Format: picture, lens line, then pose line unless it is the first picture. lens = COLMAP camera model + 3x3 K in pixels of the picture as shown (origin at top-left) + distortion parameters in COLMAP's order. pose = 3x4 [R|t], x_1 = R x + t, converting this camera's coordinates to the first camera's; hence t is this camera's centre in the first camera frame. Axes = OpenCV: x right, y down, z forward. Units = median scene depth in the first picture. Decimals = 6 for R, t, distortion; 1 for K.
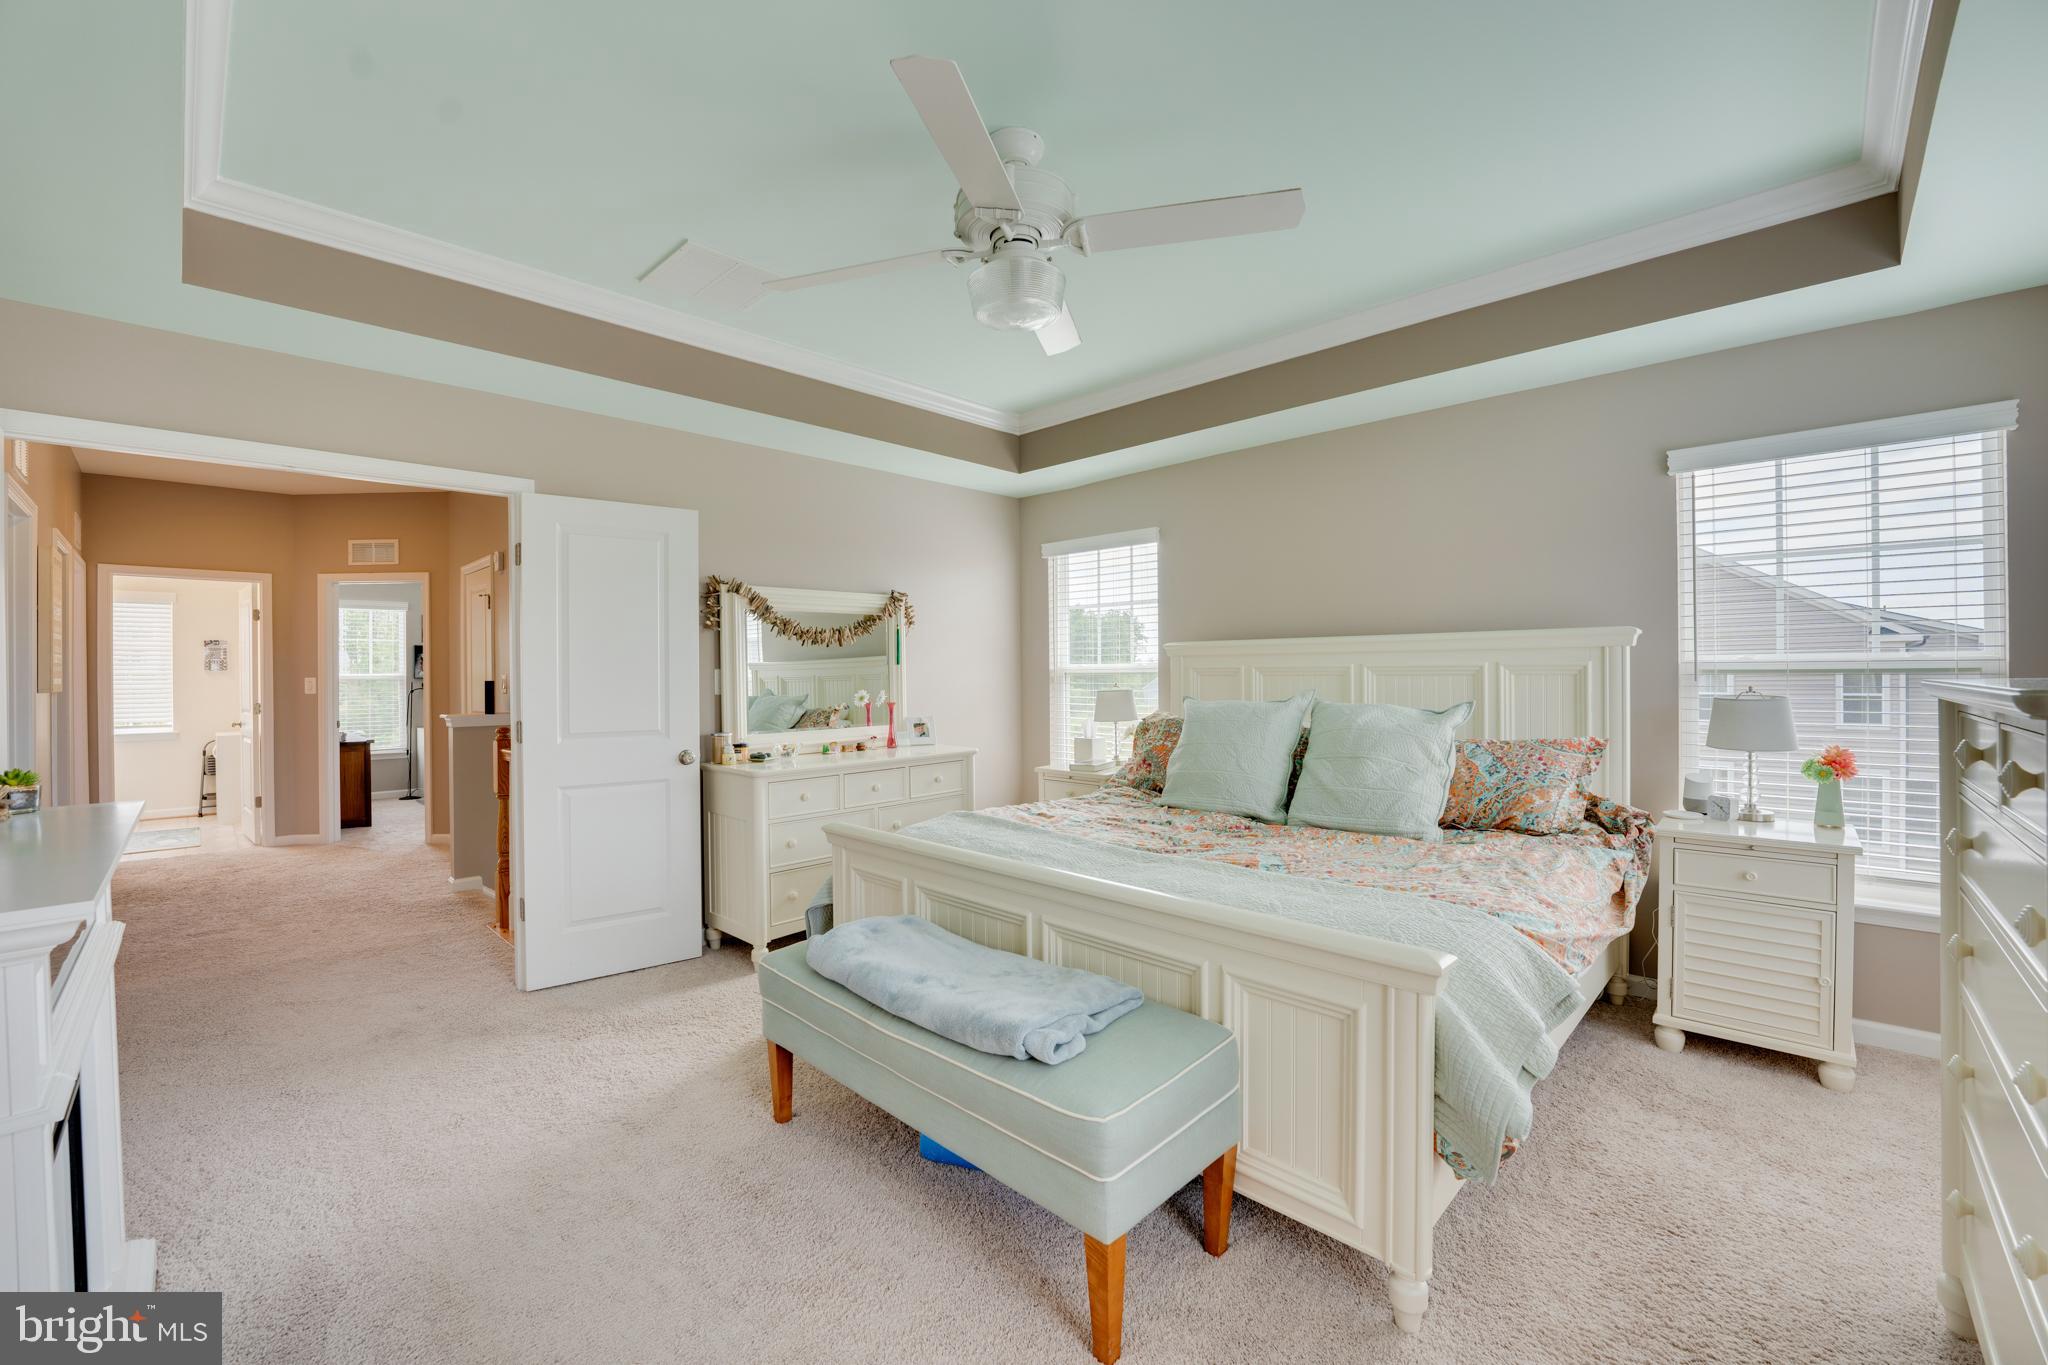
lens RADIAL K [[827.6, 0, 1020.2], [0, 827.6, 678.5], [0, 0, 1]] dist [-0.027325, 0.002618]
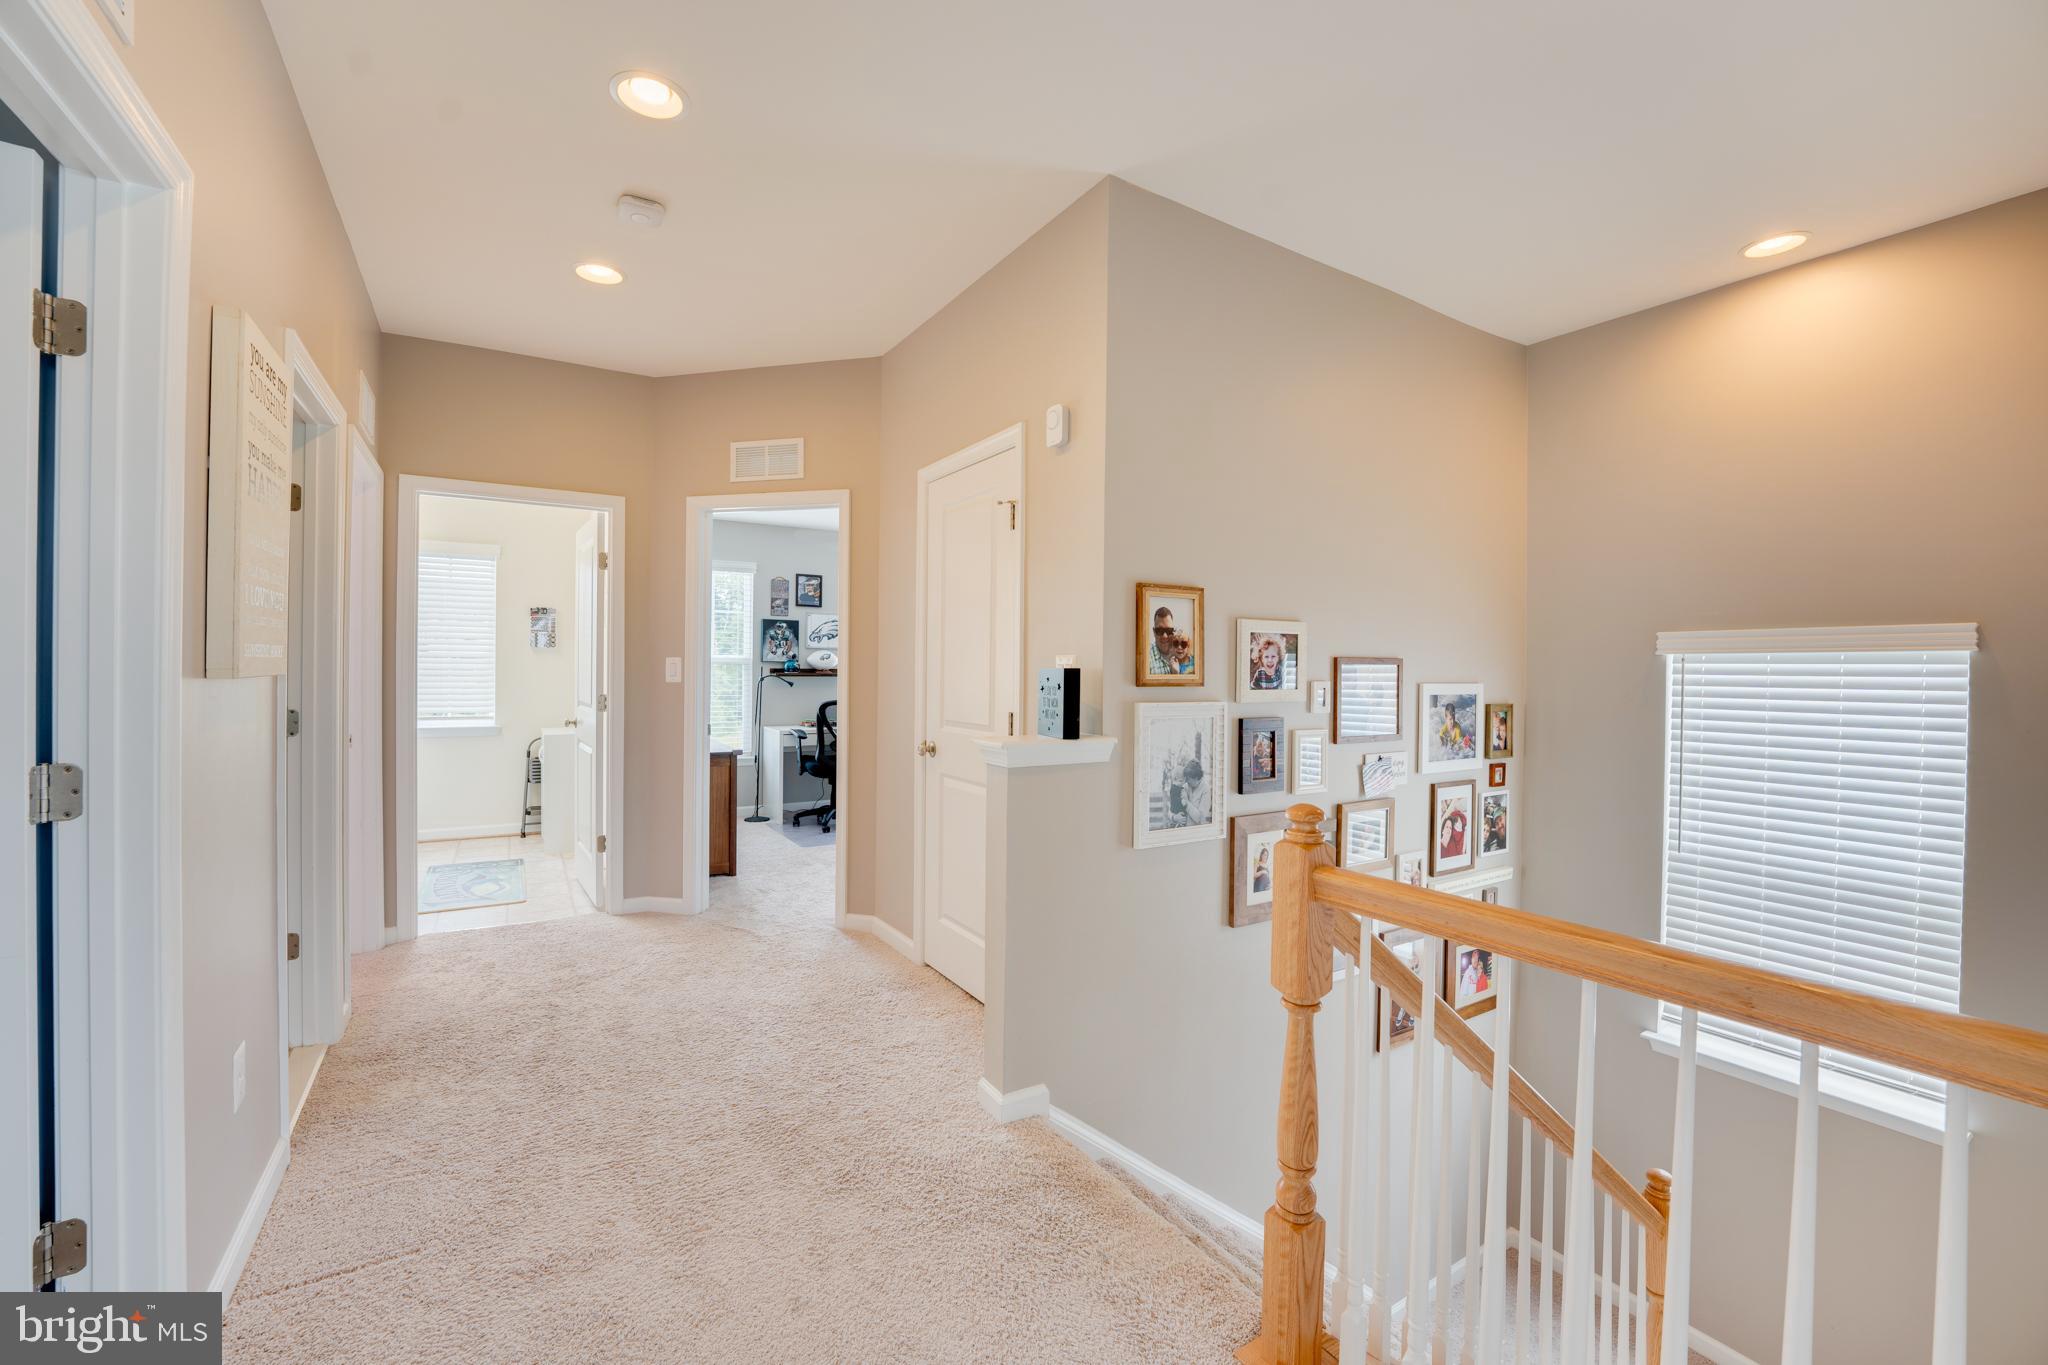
lens RADIAL K [[827.6, 0, 1028.1], [0, 827.6, 675.0], [0, 0, 1]] dist [-0.027325, 0.002618]
pose [[0.972102, 0.021844, -0.233540, -0.443288], [-0.021030, 0.999761, 0.005976, 0.003769], [0.233615, -0.000897, 0.972329, 0.423850]]
